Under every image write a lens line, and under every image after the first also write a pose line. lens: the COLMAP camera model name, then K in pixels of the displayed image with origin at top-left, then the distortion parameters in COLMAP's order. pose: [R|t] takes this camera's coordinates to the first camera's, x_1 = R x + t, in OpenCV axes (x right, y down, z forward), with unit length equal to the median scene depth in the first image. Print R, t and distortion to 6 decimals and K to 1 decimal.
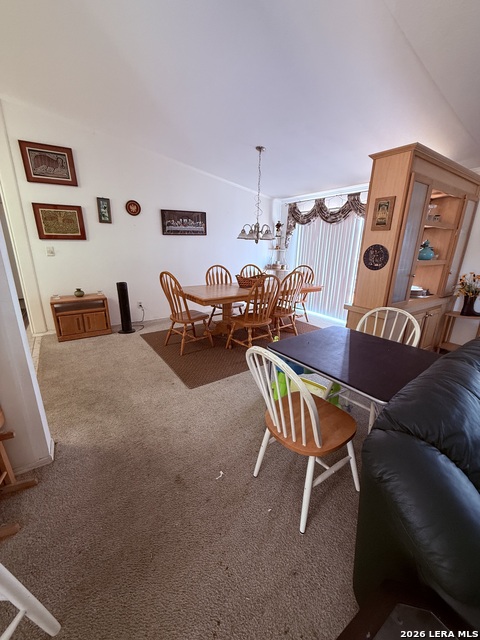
lens RADIAL K [[254.3, 0, 239.6], [0, 254.3, 322.0], [0, 0, 1]] dist [-0.003371, 0.000311]
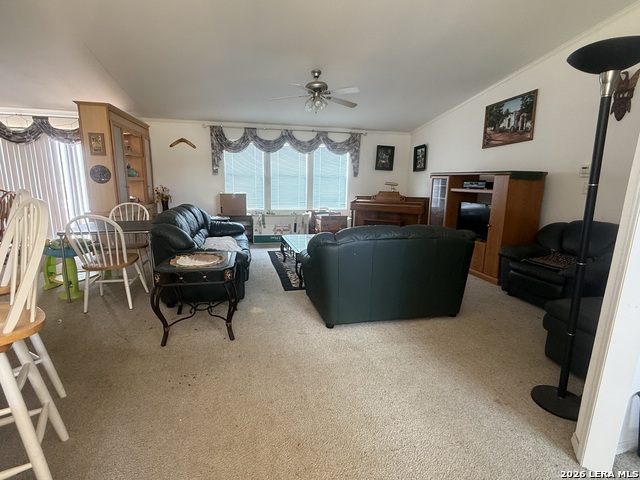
lens RADIAL K [[319.8, 0, 320.1], [0, 319.8, 241.6], [0, 0, 1]] dist [-0.002389, -0.000629]
pose [[0.361303, -0.190606, 0.912759, -0.398950], [0.263264, 0.959911, 0.096244, 0.141183], [-0.894512, 0.205523, 0.396998, -0.395110]]
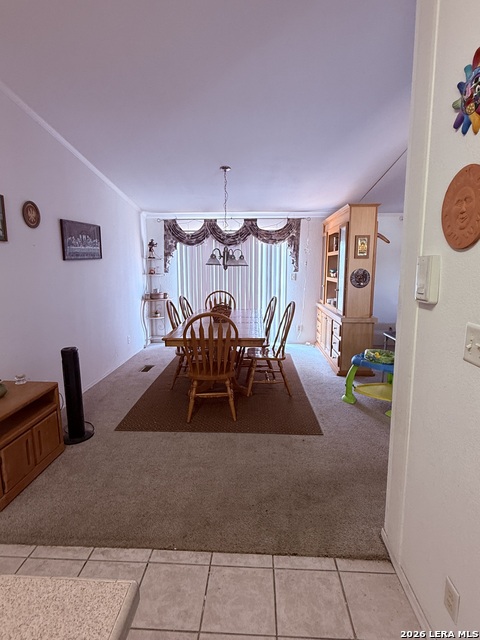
lens RADIAL K [[342.5, 0, 241.5], [0, 342.5, 322.6], [0, 0, 1]] dist [-0.001822, -0.000688]
pose [[0.613047, -0.156072, 0.774477, -0.716605], [0.244077, 0.969753, 0.002222, -0.108969], [-0.751399, 0.187670, 0.632598, 0.225302]]
